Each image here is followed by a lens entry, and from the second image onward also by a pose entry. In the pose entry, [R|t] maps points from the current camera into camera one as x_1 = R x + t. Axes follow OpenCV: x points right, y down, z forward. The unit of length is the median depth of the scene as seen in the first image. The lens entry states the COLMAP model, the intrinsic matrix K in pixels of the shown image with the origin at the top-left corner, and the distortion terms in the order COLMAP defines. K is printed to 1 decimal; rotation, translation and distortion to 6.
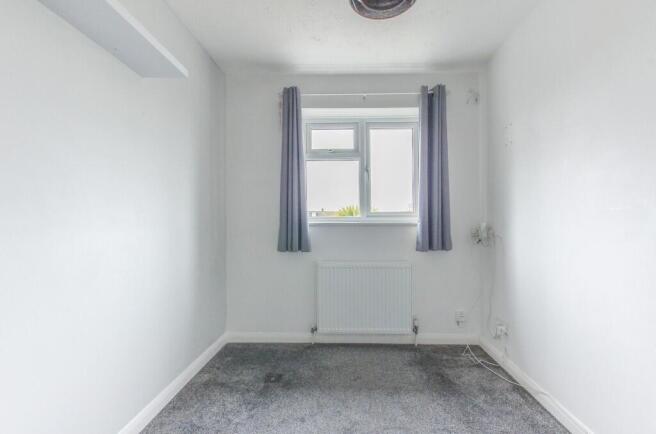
lens RADIAL K [[289.3, 0, 330.9], [0, 289.3, 220.4], [0, 0, 1]] dist [0.011418, -0.005223]
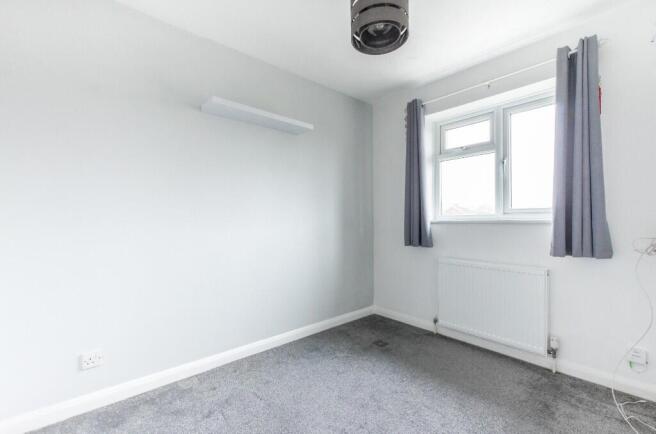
lens RADIAL K [[289.3, 0, 330.9], [0, 289.3, 220.4], [0, 0, 1]] dist [0.011418, -0.005223]
pose [[0.672158, -0.000368, -0.740408, 0.482019], [0.006643, 0.999963, 0.005533, -0.001169], [0.740378, -0.008638, 0.672135, -0.004373]]
